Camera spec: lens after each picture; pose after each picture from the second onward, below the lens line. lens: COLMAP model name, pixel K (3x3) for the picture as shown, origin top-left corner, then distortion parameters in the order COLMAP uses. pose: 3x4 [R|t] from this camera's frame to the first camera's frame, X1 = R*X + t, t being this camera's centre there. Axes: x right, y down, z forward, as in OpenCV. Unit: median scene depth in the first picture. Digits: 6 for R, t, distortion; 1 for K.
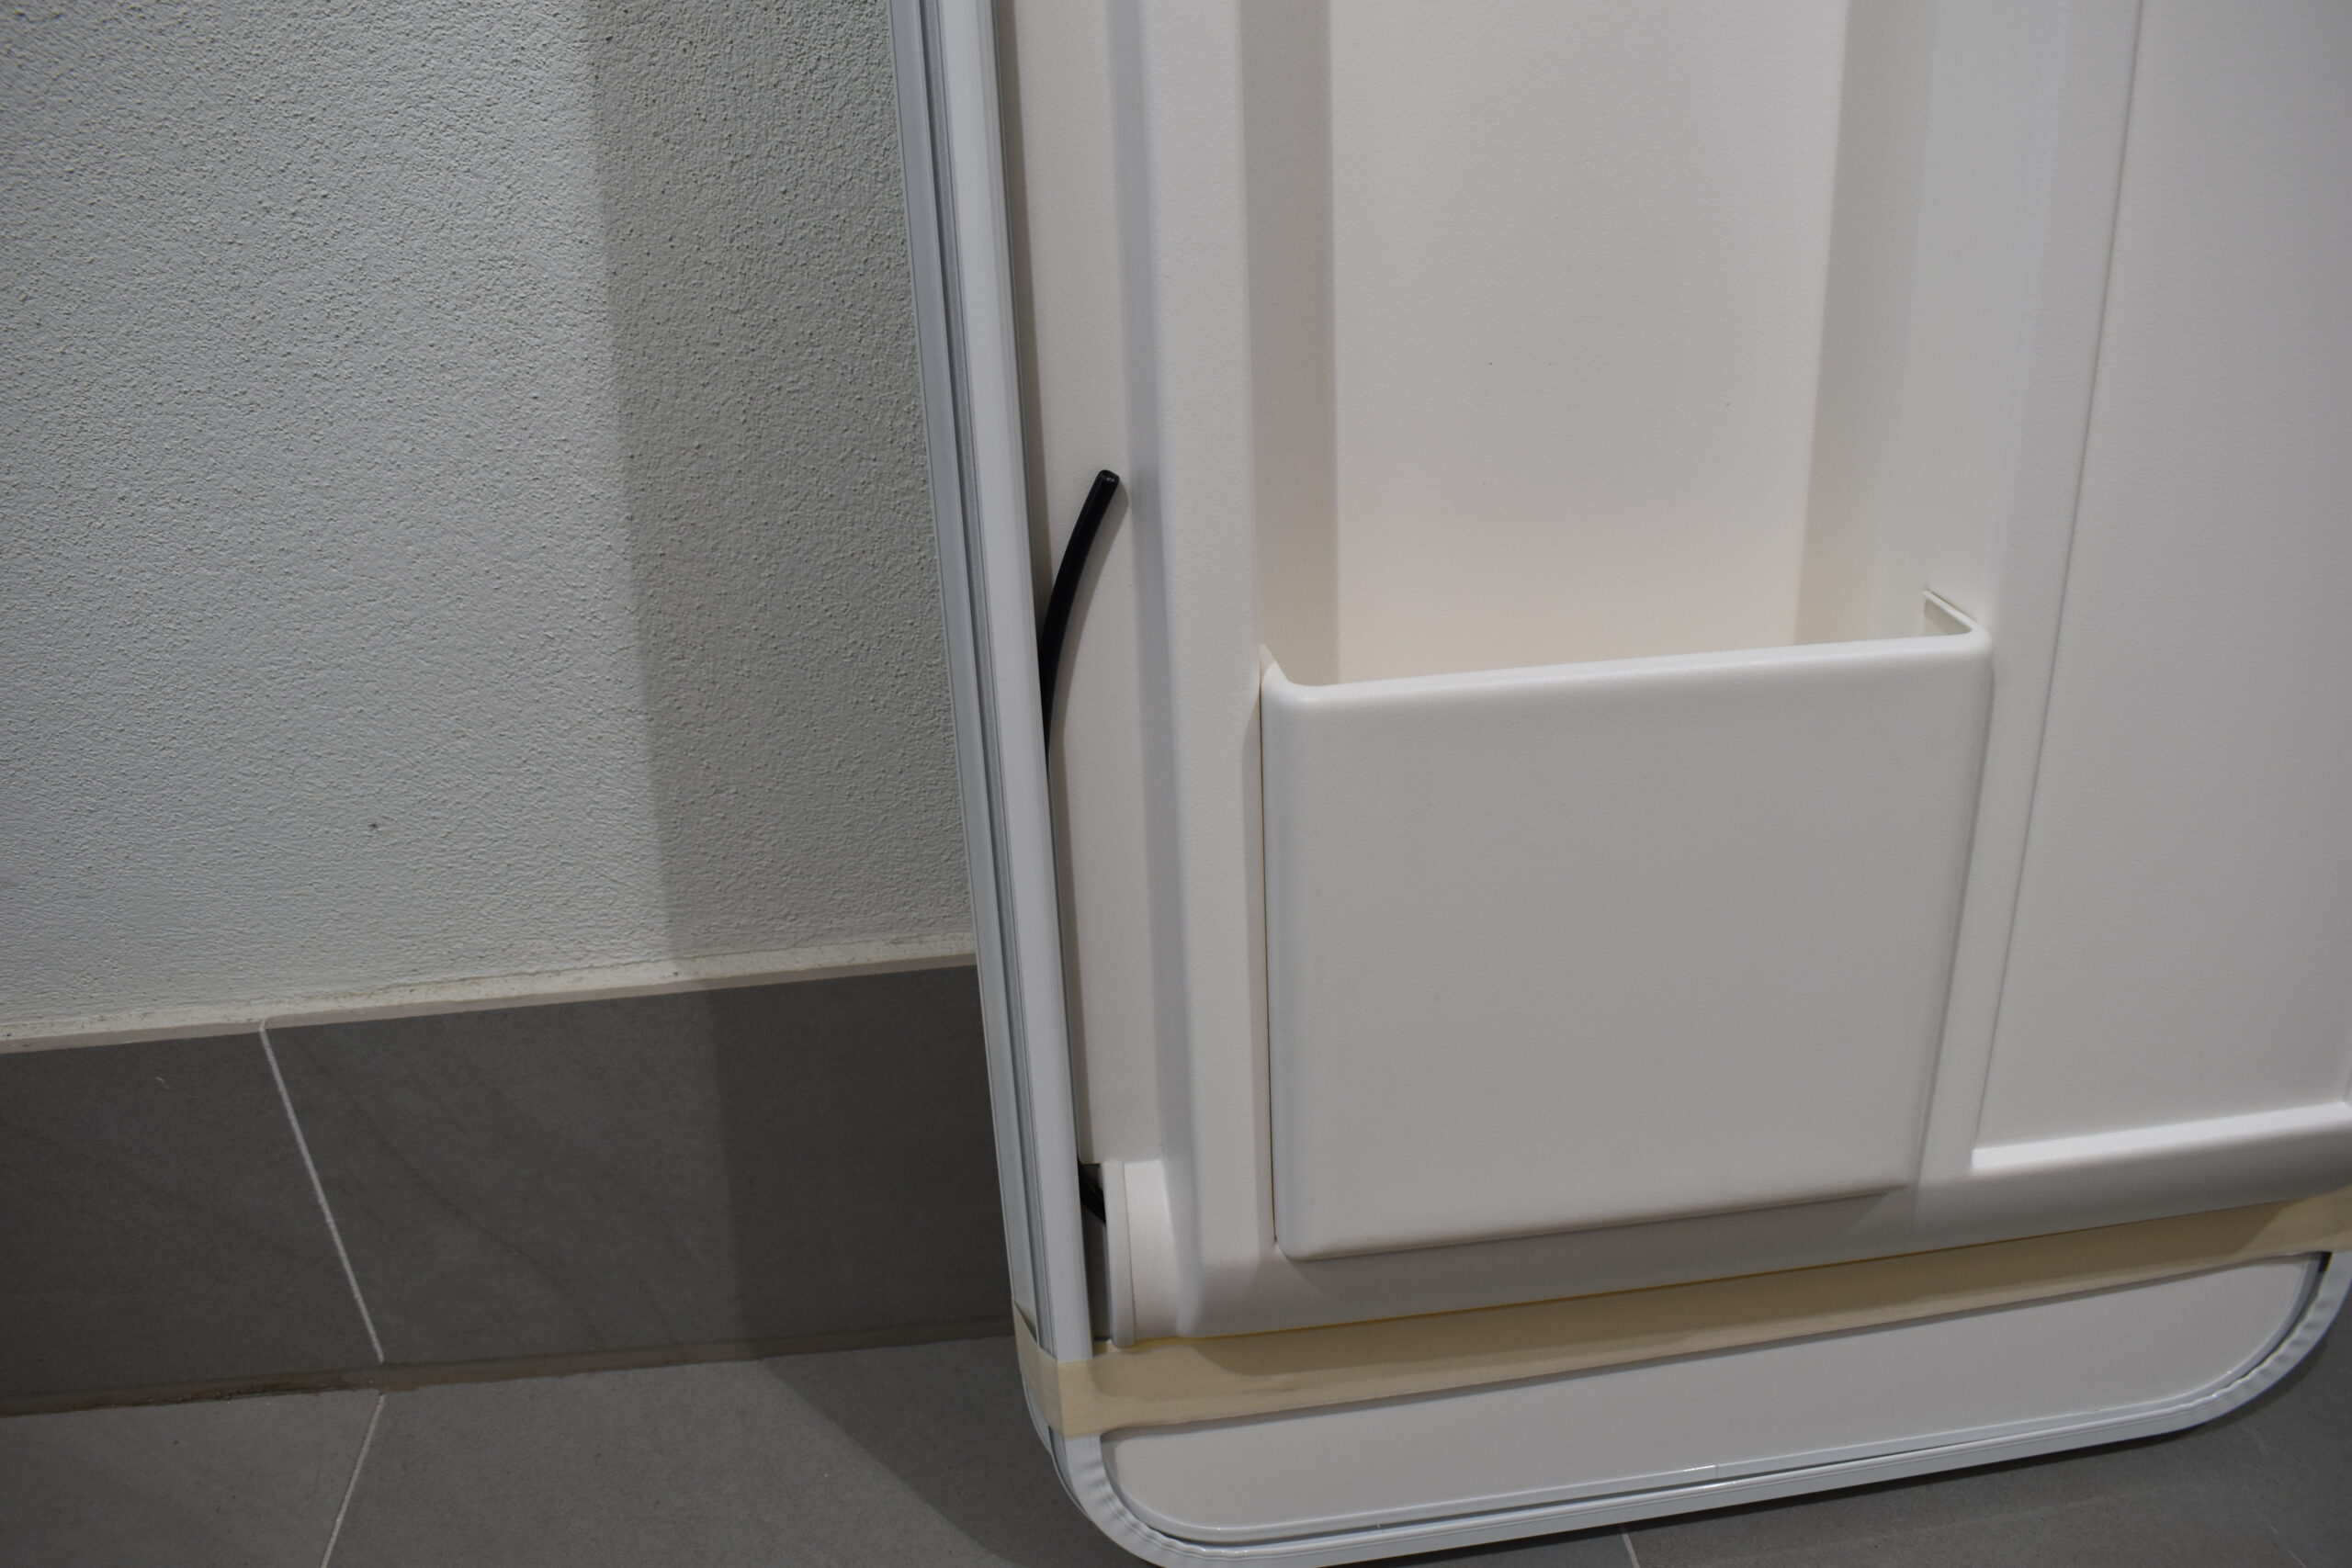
lens RADIAL K [[1914.8, 0, 1176.0], [0, 1914.8, 784.0], [0, 0, 1]] dist [-0.088166, 0.008179]
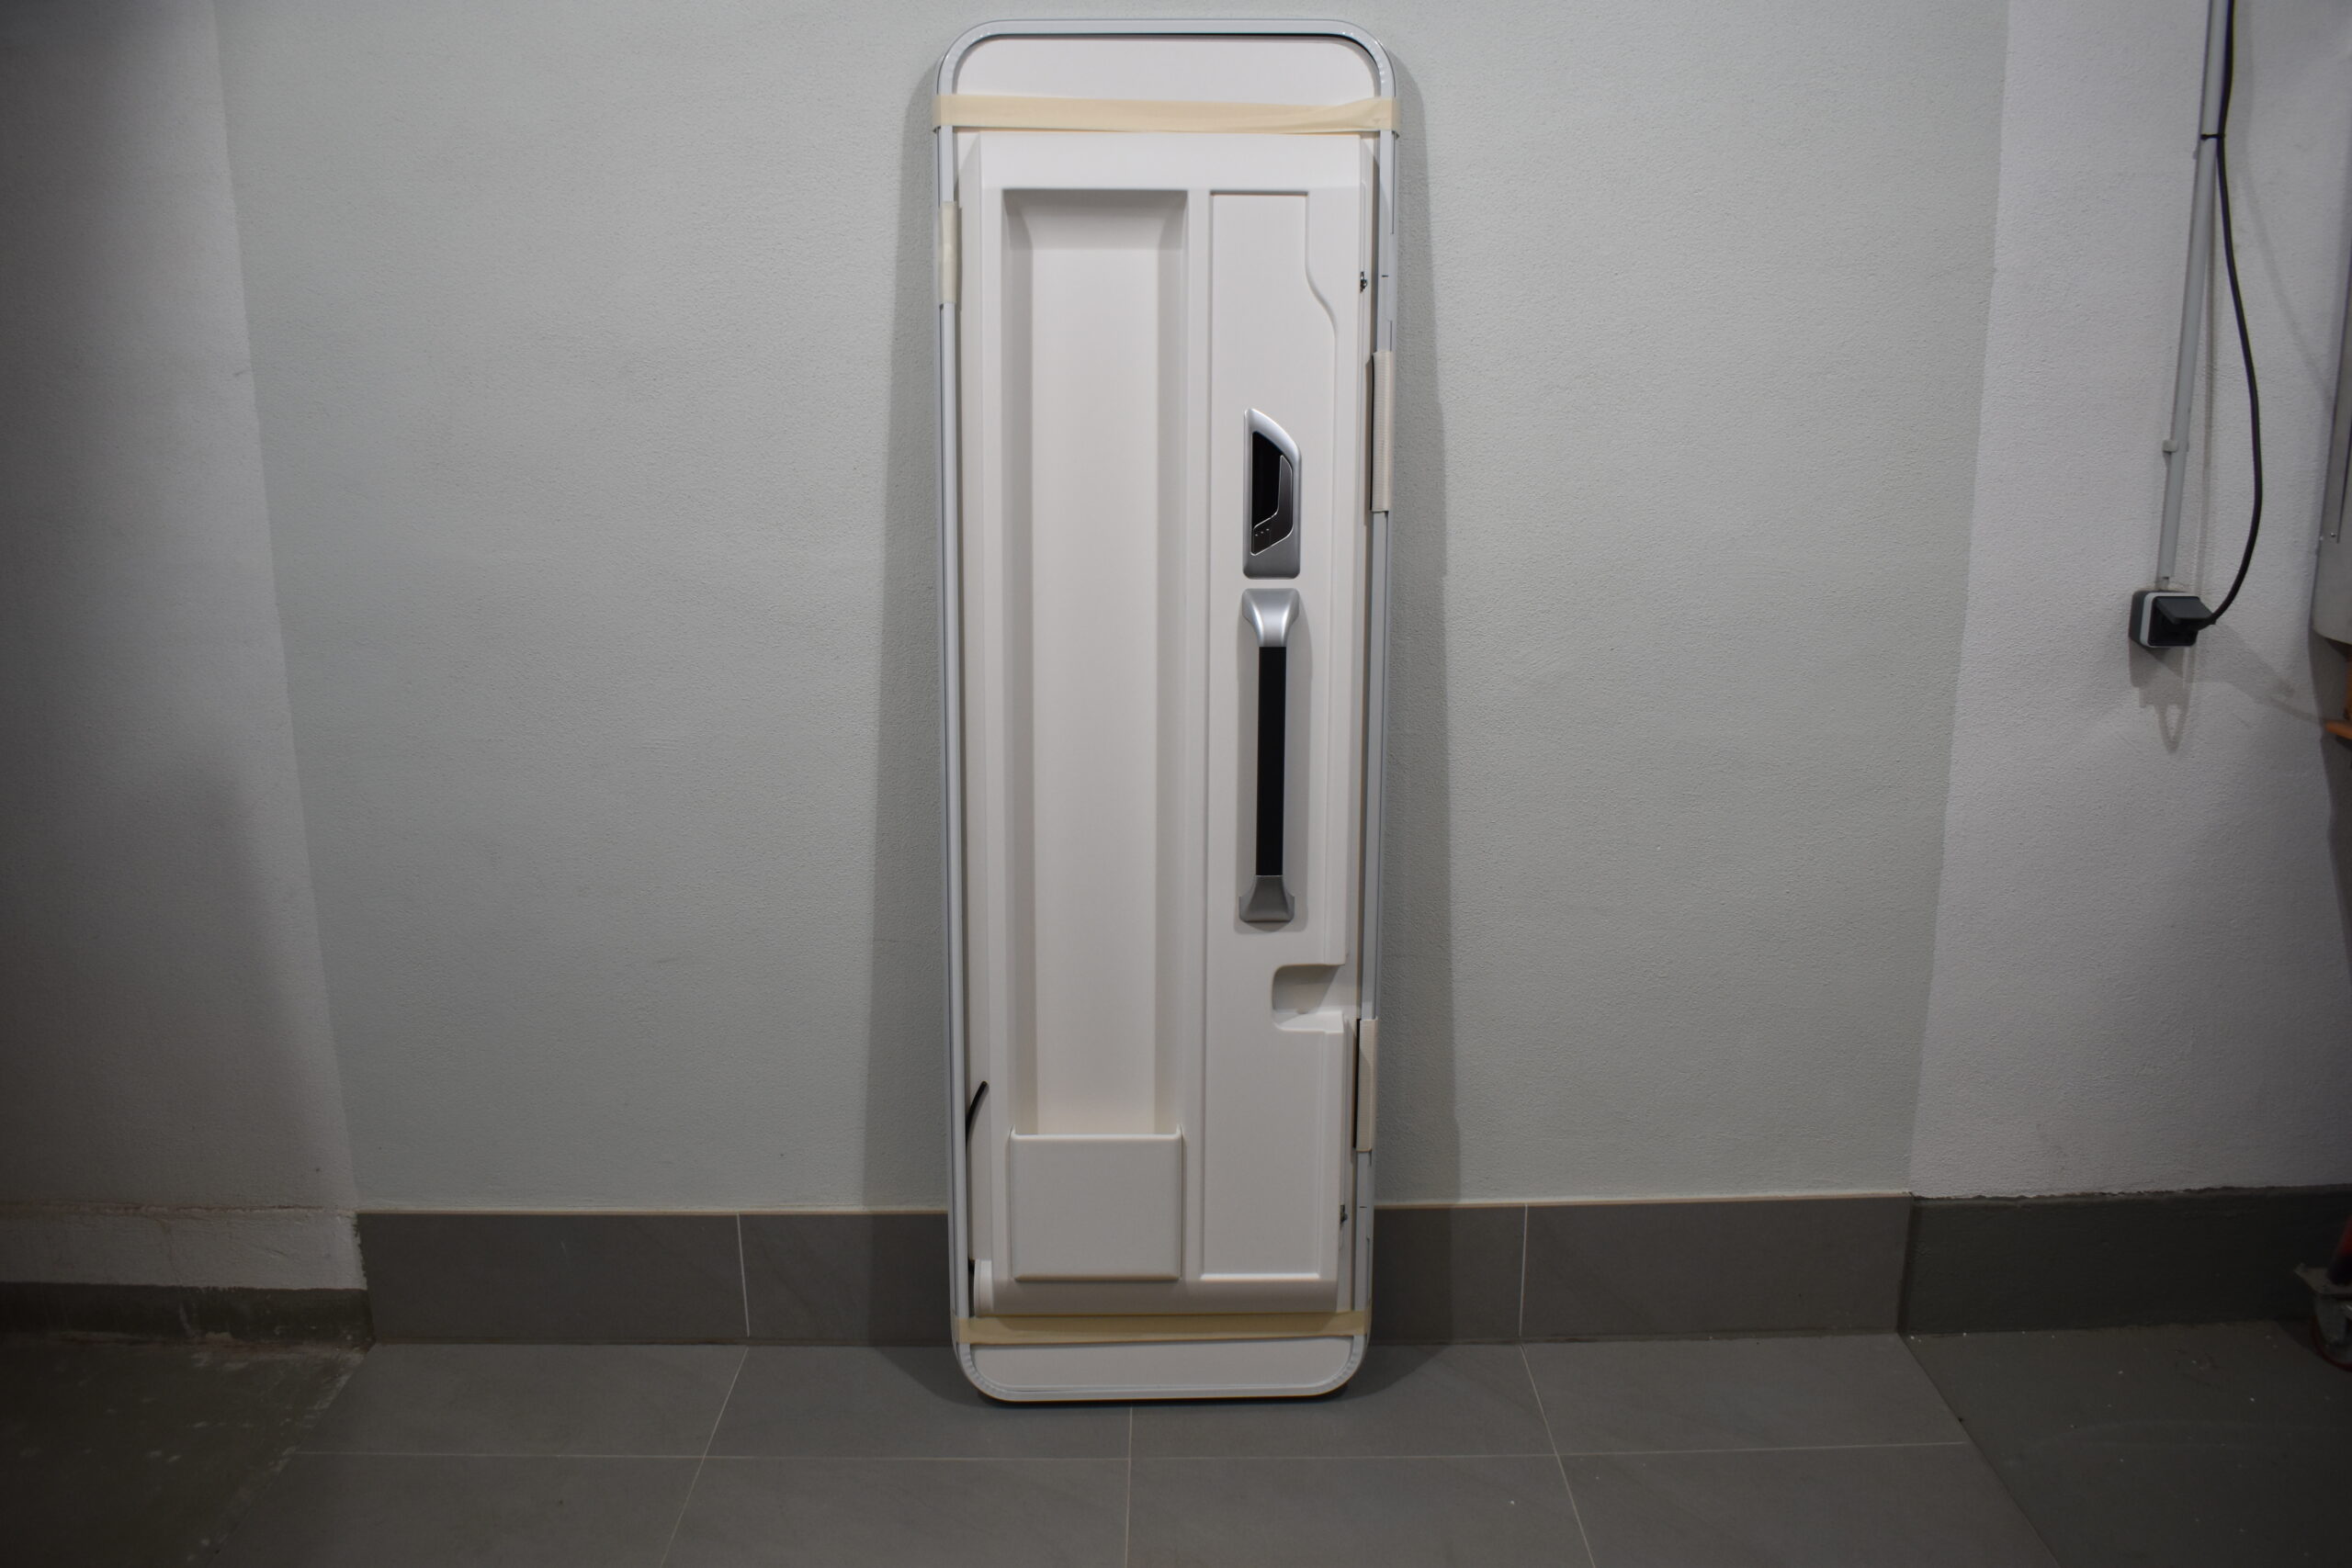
lens RADIAL K [[1850.1, 0, 1176.0], [0, 1850.1, 784.0], [0, 0, 1]] dist [-0.089424, 0.007009]
pose [[0.995607, 0.059257, -0.072500, 0.533183], [-0.073848, 0.972951, -0.218891, 0.047238], [0.057568, 0.223283, 0.973052, -2.564139]]
